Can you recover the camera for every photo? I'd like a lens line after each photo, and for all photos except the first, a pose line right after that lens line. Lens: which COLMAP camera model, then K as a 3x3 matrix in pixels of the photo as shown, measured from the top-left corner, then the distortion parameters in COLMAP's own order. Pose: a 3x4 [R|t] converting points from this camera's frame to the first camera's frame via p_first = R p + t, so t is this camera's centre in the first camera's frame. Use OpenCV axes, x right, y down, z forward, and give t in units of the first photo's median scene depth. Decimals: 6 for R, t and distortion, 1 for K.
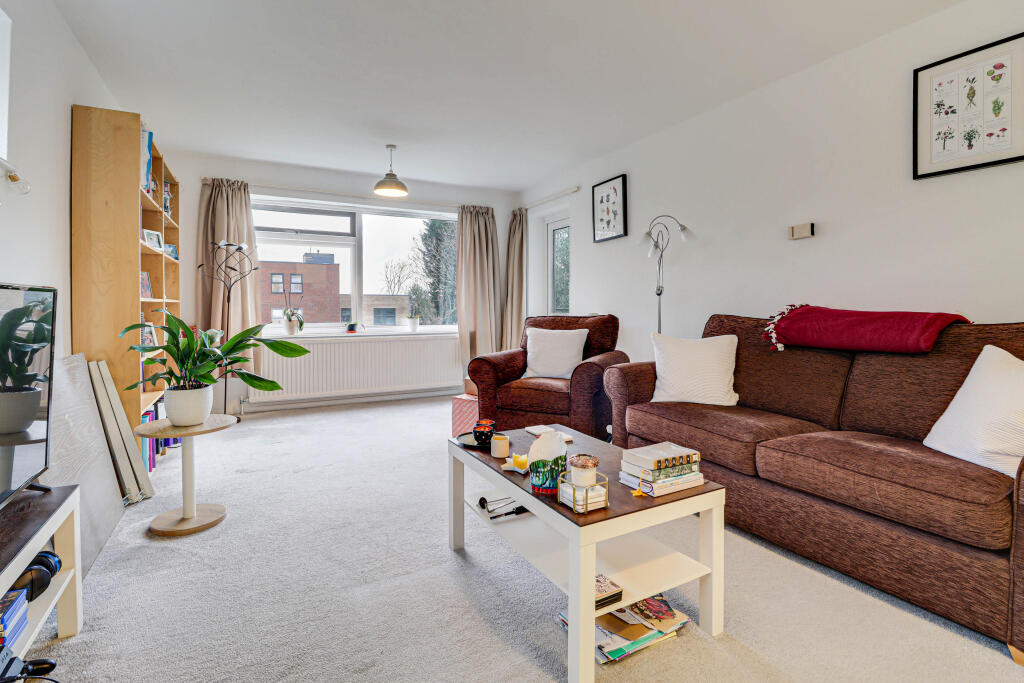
lens RADIAL K [[488.2, 0, 509.6], [0, 488.2, 301.8], [0, 0, 1]] dist [-0.000549, -0.012168]
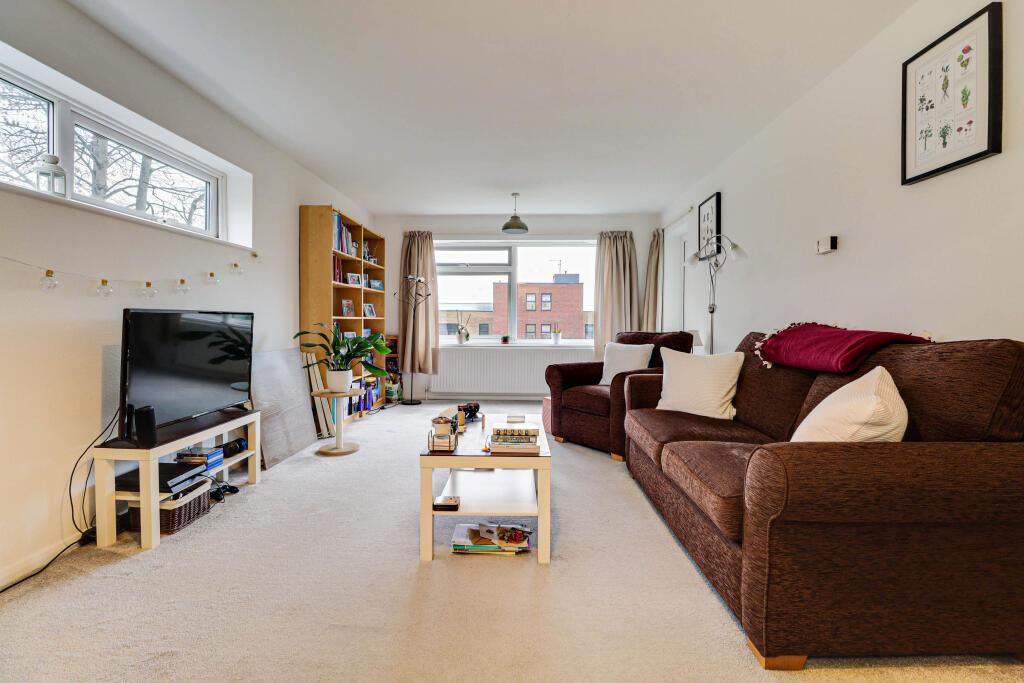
lens RADIAL K [[487.2, 0, 509.7], [0, 487.2, 319.3], [0, 0, 1]] dist [0.000721, -0.013355]
pose [[0.865857, 0.001392, -0.500290, 0.552140], [-0.000098, 0.999997, 0.002612, -0.003264], [0.500292, -0.002213, 0.865854, -0.126913]]
